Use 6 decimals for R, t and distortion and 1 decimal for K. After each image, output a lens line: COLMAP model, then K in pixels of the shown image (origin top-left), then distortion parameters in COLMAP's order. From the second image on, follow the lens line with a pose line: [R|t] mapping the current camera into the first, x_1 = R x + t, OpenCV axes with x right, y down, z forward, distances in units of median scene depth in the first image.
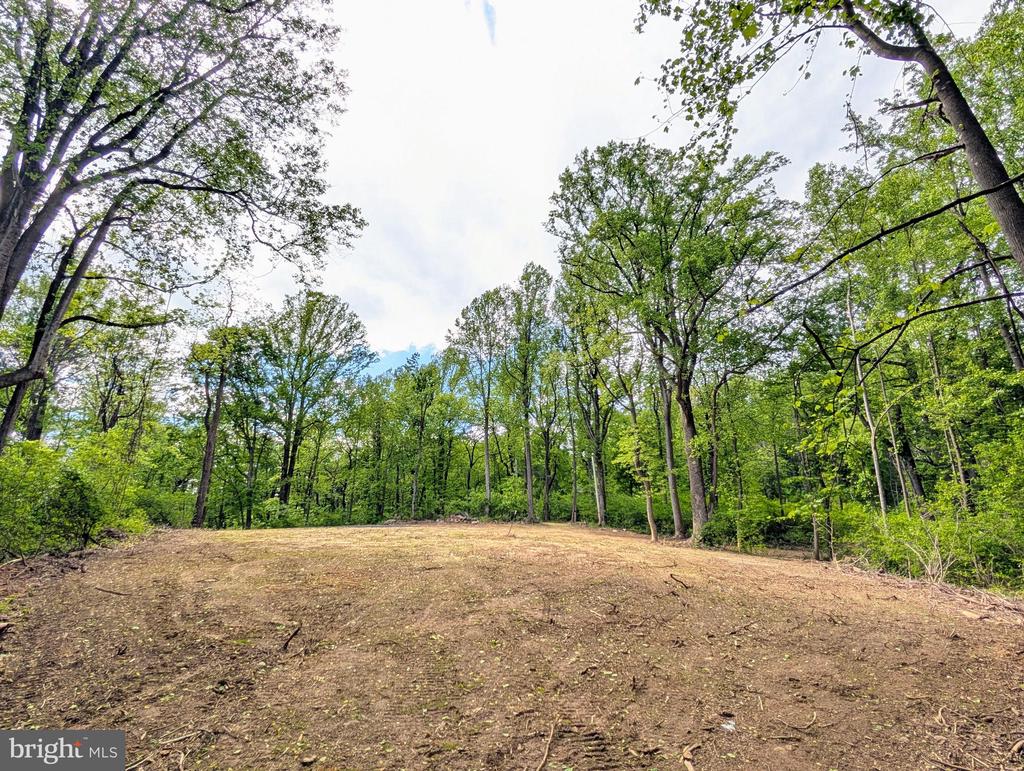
lens RADIAL K [[494.6, 0, 509.5], [0, 494.6, 380.4], [0, 0, 1]] dist [0.005109, 0.000027]
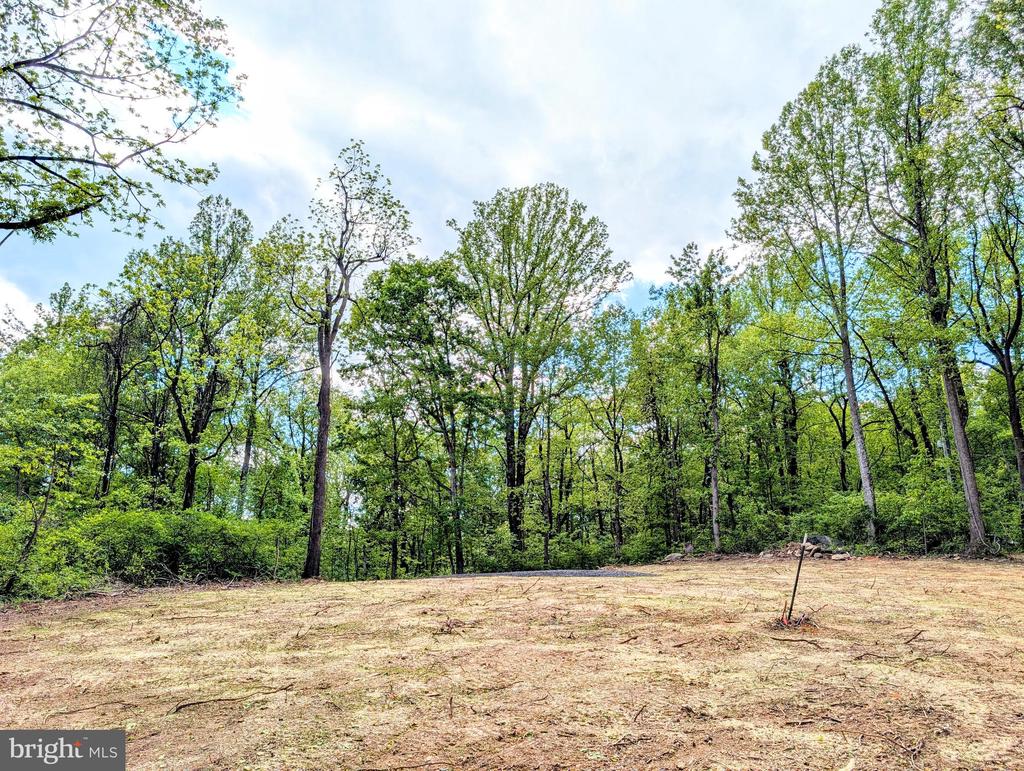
lens RADIAL K [[733.3, 0, 513.5], [0, 733.3, 386.5], [0, 0, 1]] dist [0.029553, -0.025175]
pose [[0.847618, -0.133266, -0.513599, 0.044337], [0.163080, 0.986525, 0.013161, 0.064750], [0.504924, -0.094913, 0.857929, 0.246378]]
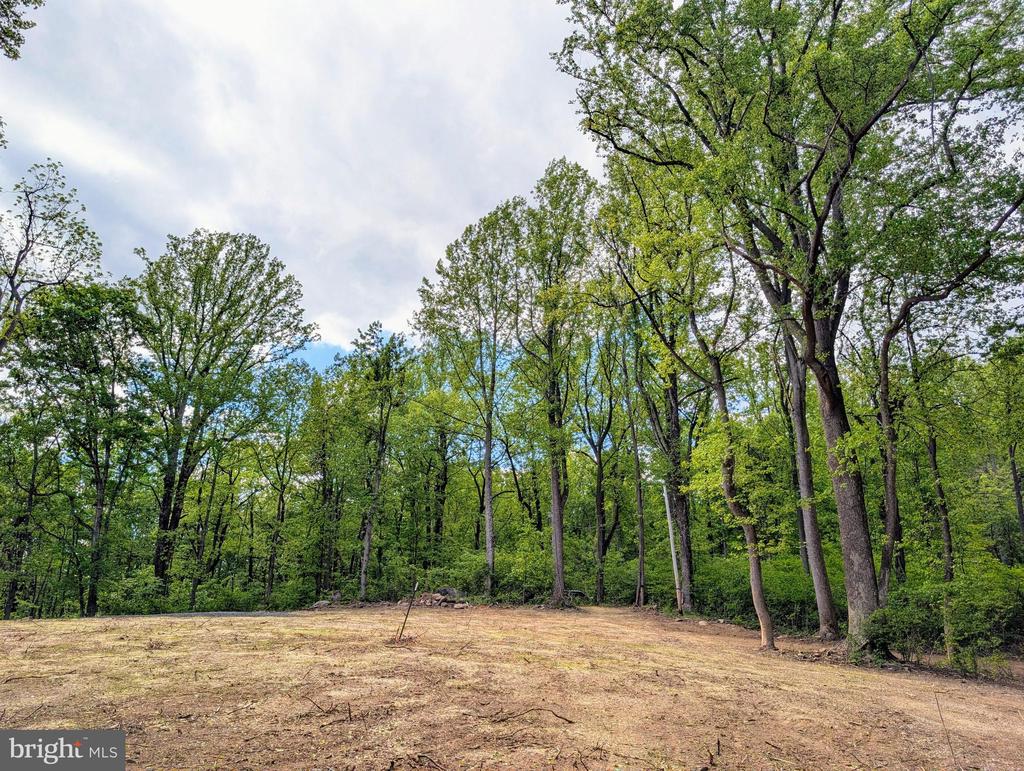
lens RADIAL K [[733.3, 0, 517.4], [0, 733.3, 380.0], [0, 0, 1]] dist [0.029553, -0.025175]
pose [[0.995408, -0.024789, -0.092460, 0.075017], [0.023268, 0.999576, -0.017492, 0.041440], [0.092854, 0.015260, 0.995563, 0.151140]]
